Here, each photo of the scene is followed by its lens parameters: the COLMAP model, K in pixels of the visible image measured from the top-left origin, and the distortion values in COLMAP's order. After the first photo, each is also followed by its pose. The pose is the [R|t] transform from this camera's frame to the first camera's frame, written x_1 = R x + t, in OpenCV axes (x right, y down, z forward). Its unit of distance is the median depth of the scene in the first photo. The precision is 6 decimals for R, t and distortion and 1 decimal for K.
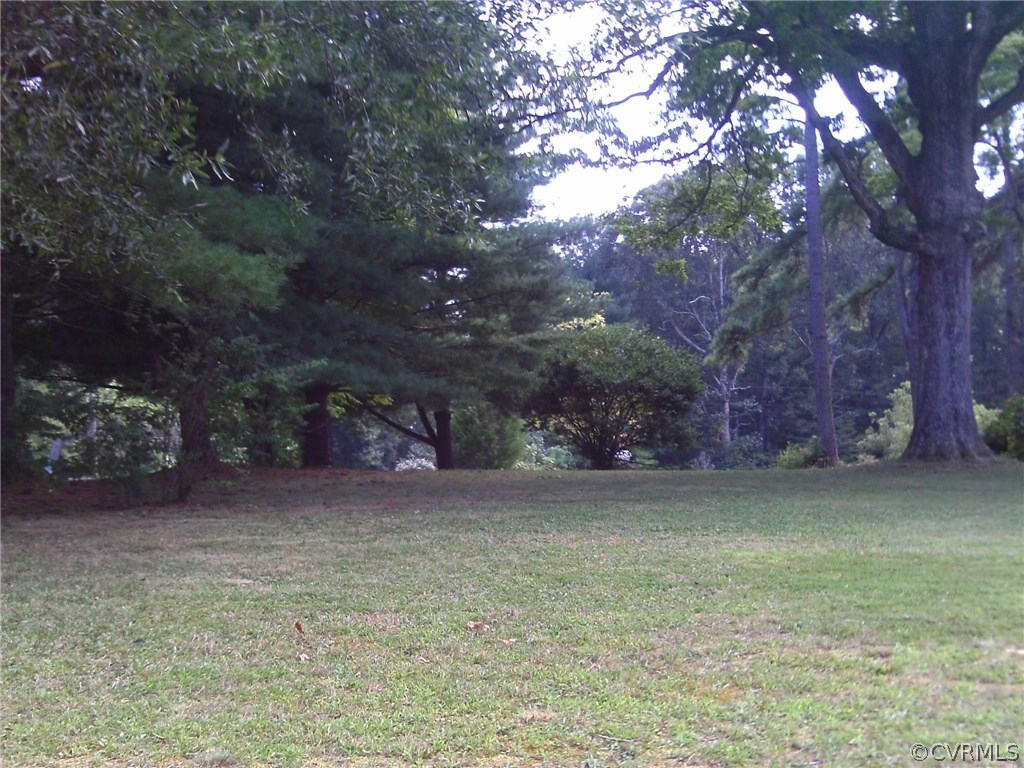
lens RADIAL K [[1604.5, 0, 511.5], [0, 1604.5, 383.1], [0, 0, 1]] dist [-0.018465, 0.000000]
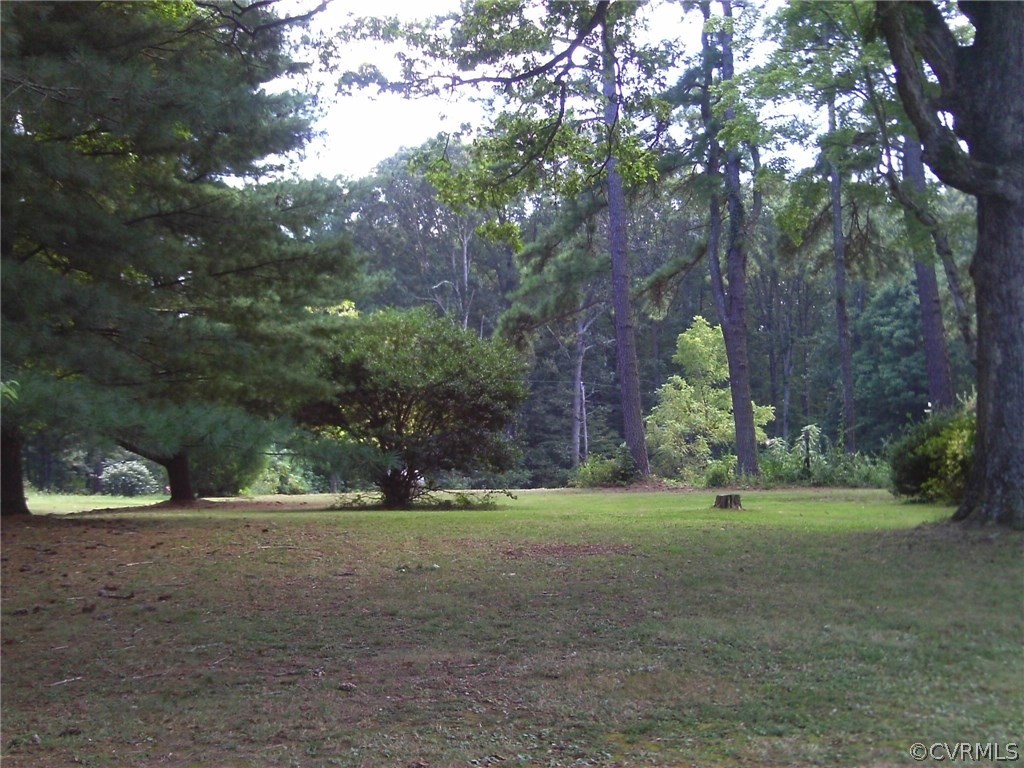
lens RADIAL K [[1604.5, 0, 513.0], [0, 1604.5, 386.4], [0, 0, 1]] dist [-0.018465, 0.000000]
pose [[0.983254, 0.001185, 0.182239, -0.019140], [-0.002943, 0.999952, 0.009372, -0.004885], [-0.182219, -0.009752, 0.983210, 0.169171]]
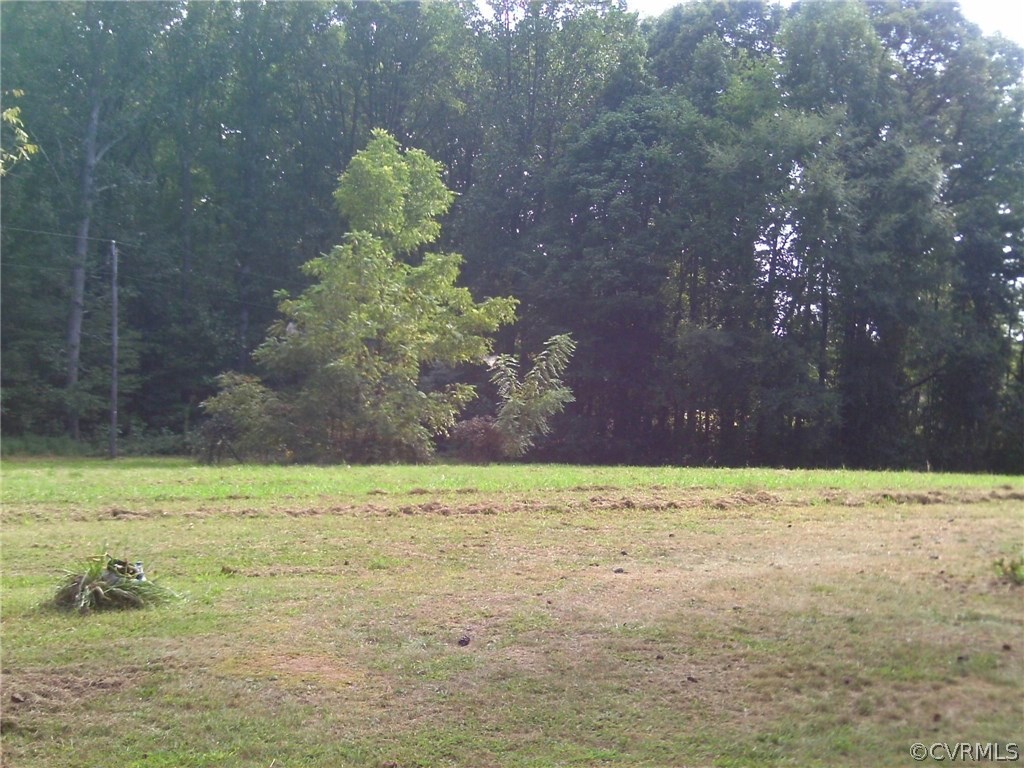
lens RADIAL K [[1604.5, 0, 511.4], [0, 1604.5, 383.8], [0, 0, 1]] dist [-0.018465, 0.000000]
pose [[0.830966, 0.025981, 0.555717, -0.006668], [-0.064419, 0.996683, 0.049730, 0.005272], [-0.552581, -0.077123, 0.829883, 0.381046]]
